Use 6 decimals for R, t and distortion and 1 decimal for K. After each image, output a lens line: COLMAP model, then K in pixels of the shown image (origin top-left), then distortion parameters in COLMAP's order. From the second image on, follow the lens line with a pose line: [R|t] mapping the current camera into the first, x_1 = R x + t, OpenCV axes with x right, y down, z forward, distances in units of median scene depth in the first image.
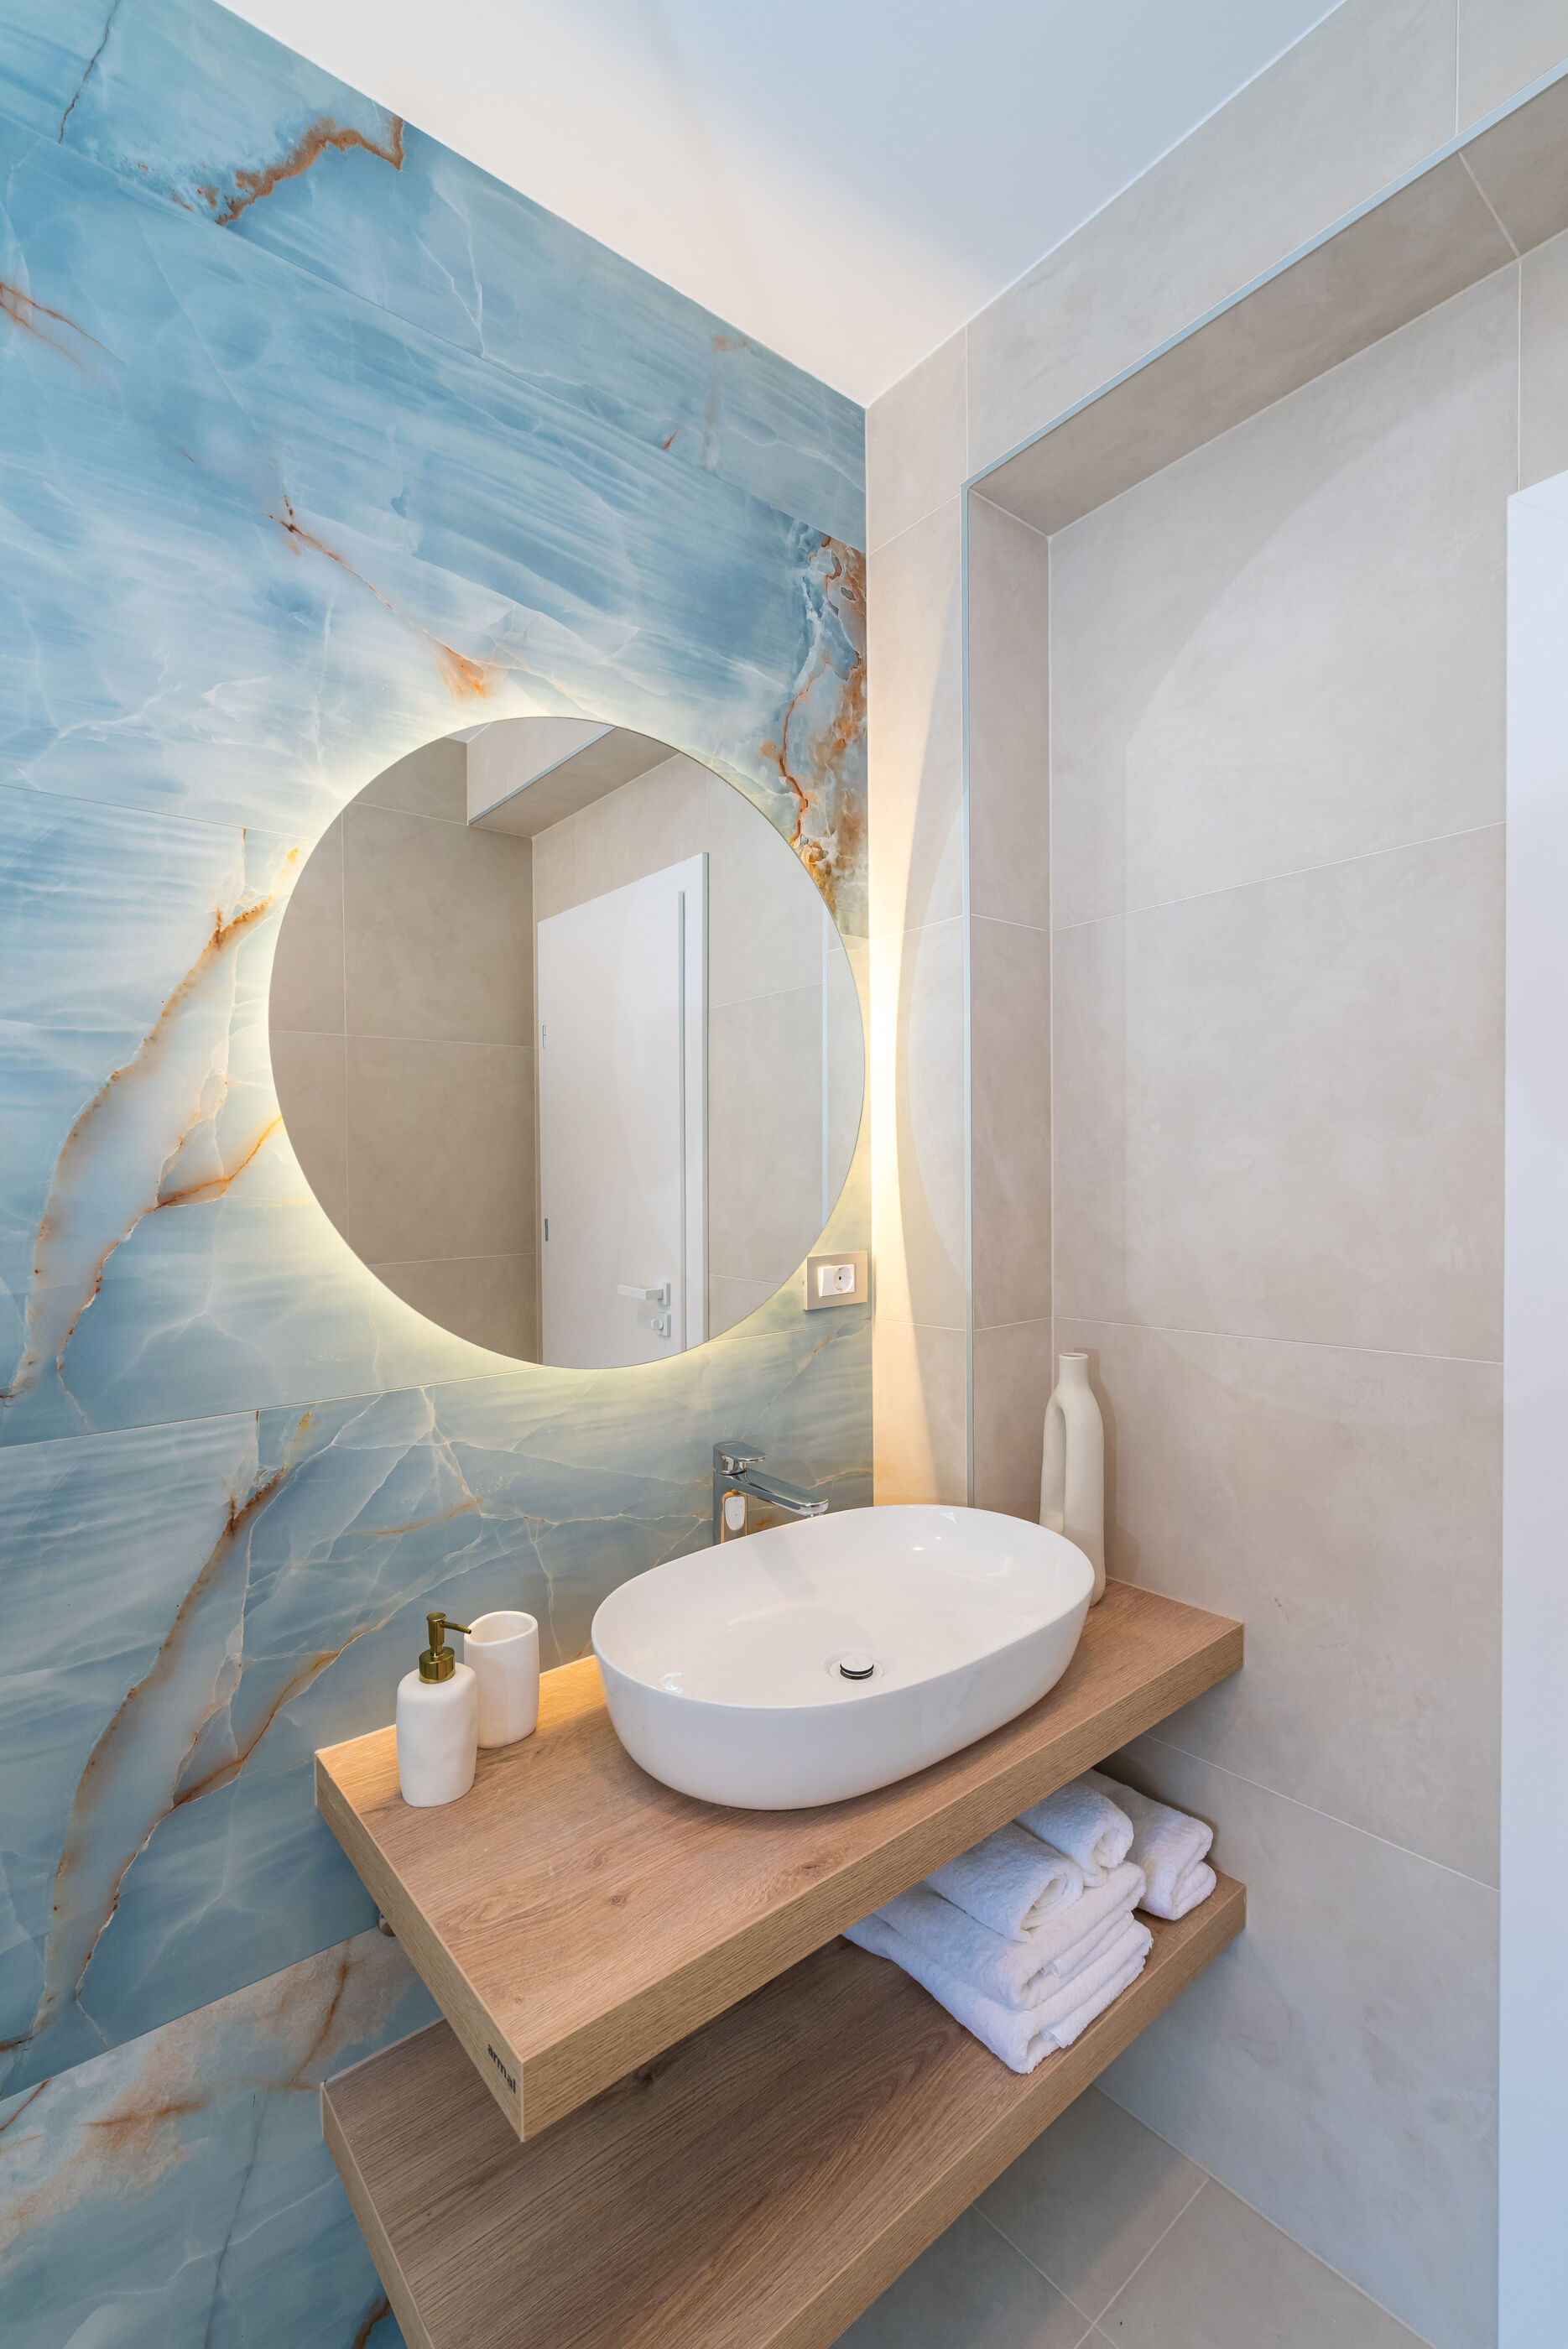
lens RADIAL K [[1029.3, 0, 833.5], [0, 1029.3, 1191.6], [0, 0, 1]] dist [-0.001244, 0.000514]
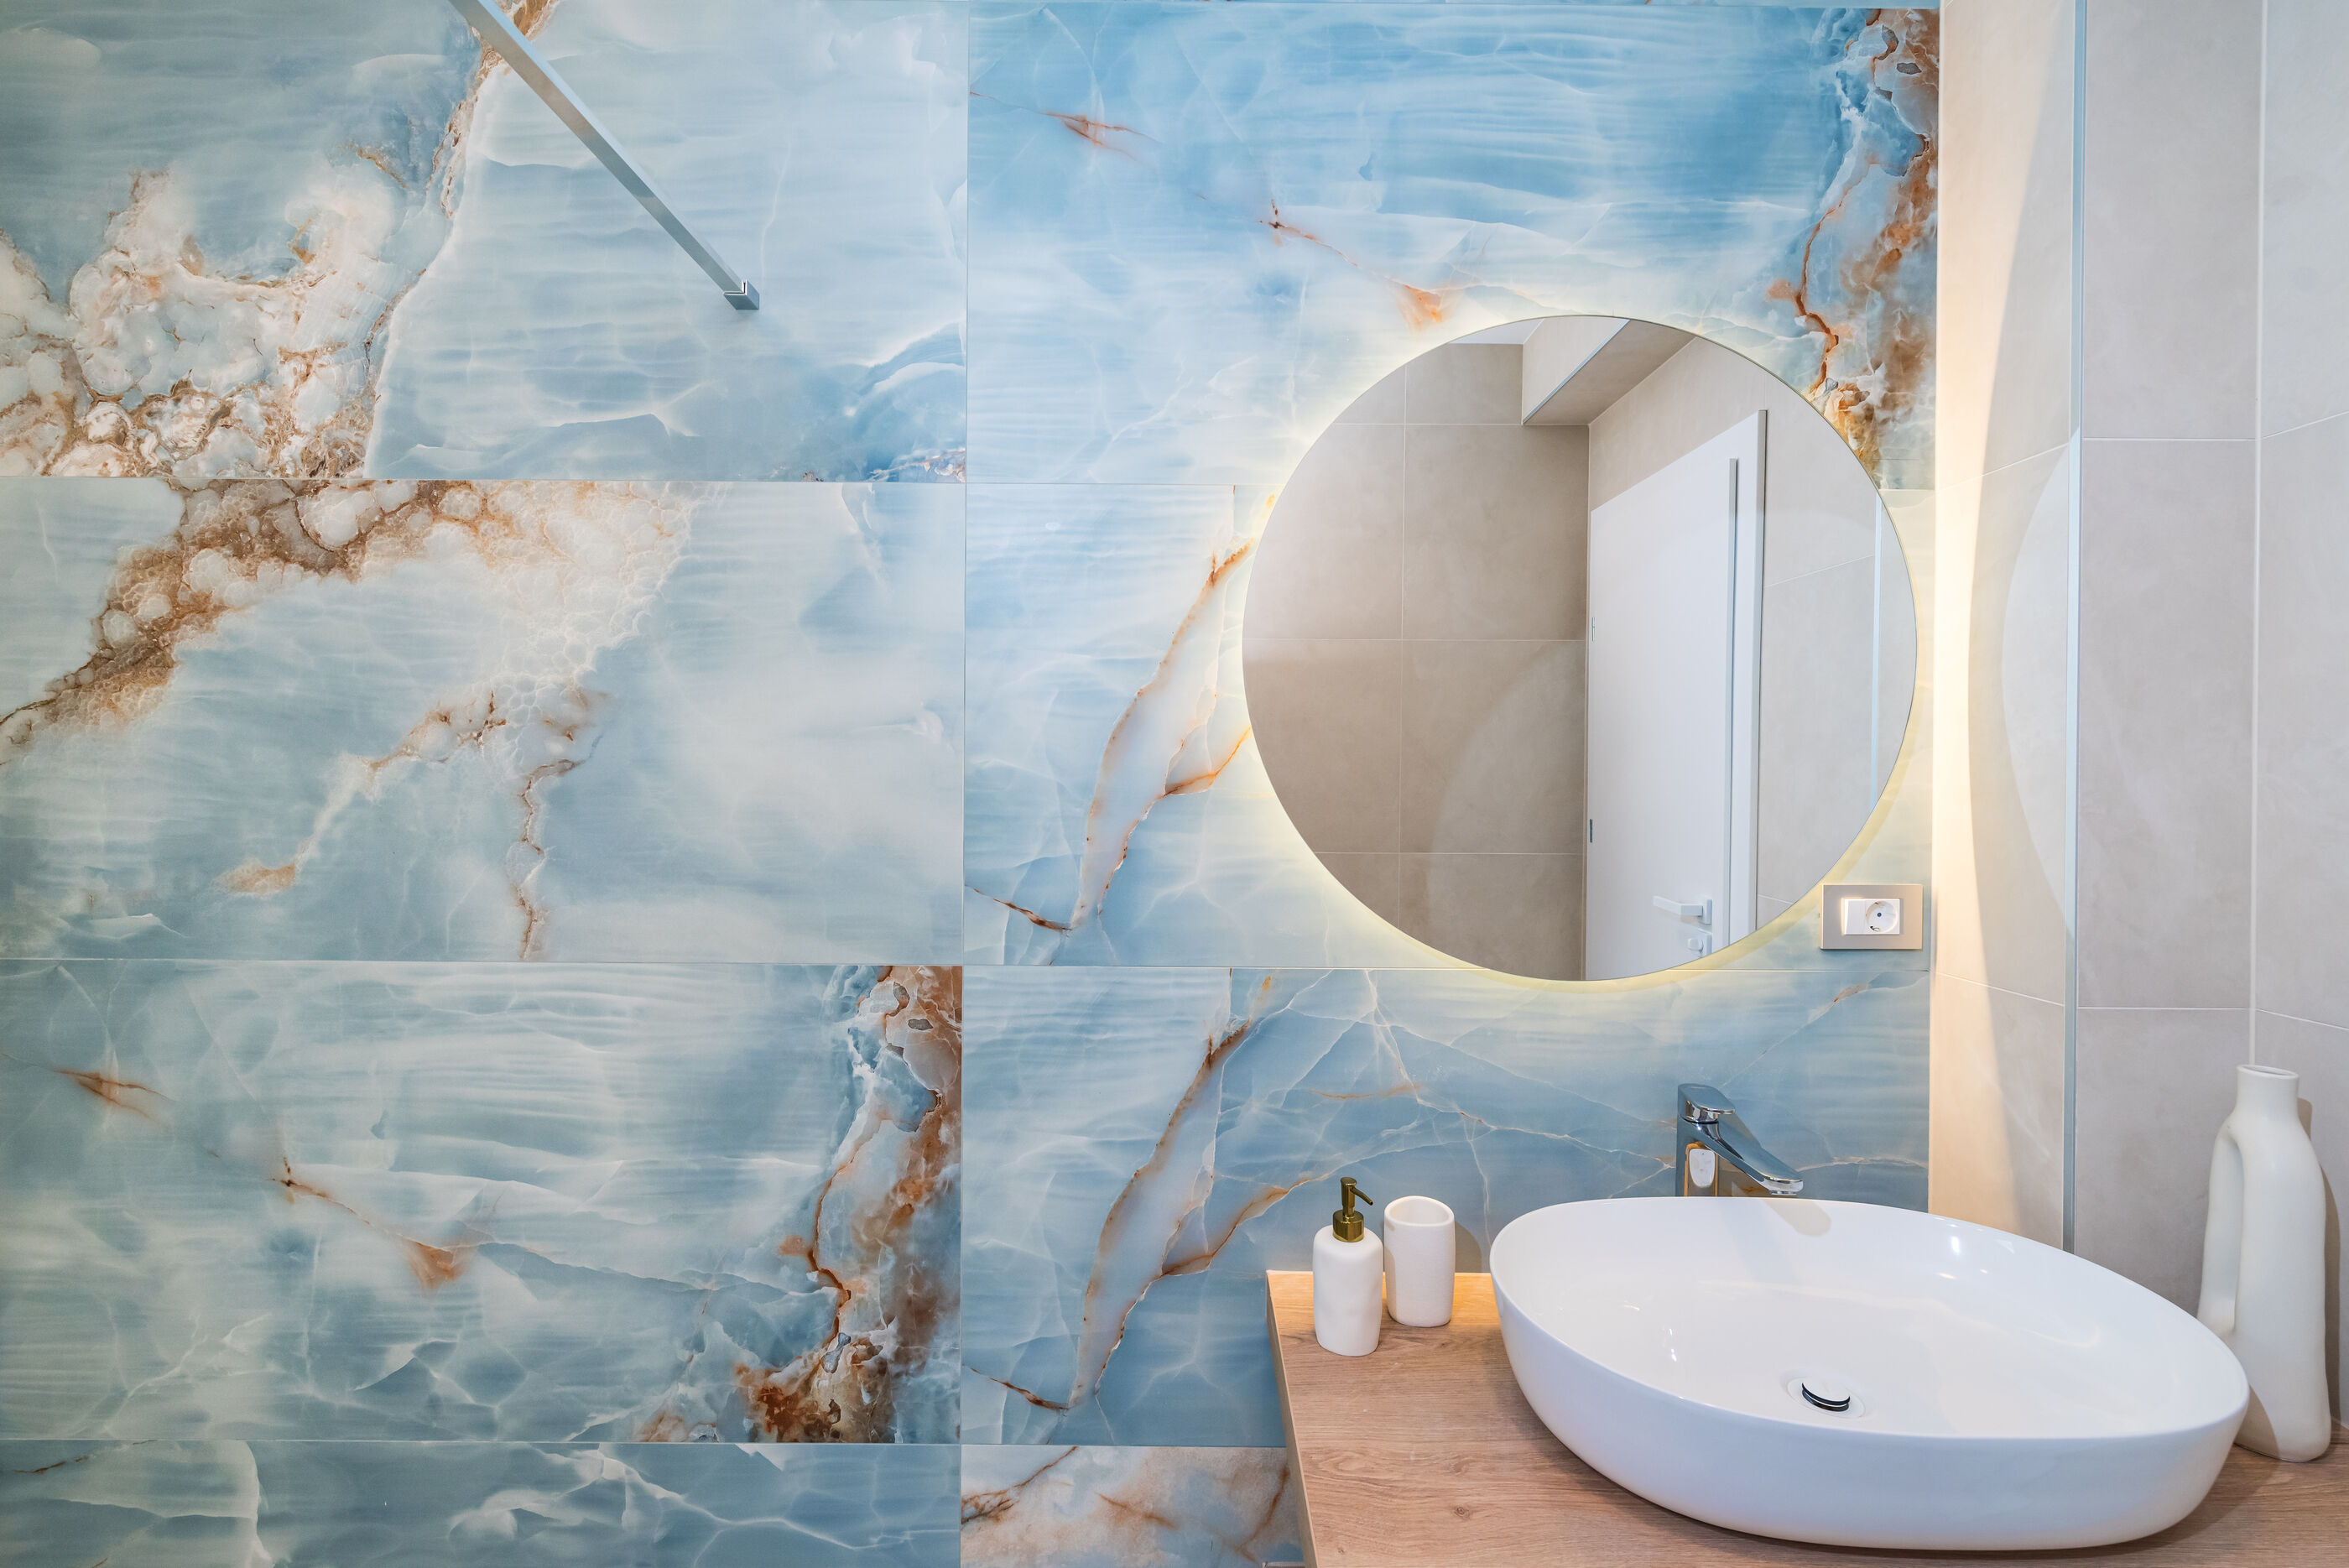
lens RADIAL K [[1029.3, 0, 1150.9], [0, 1029.3, 767.0], [0, 0, 1]] dist [-0.001244, 0.000514]
pose [[0.761931, 0.023588, -0.647228, 0.136062], [-0.035186, 0.999368, -0.005000, -0.011116], [0.646702, 0.026583, 0.762280, 0.020669]]
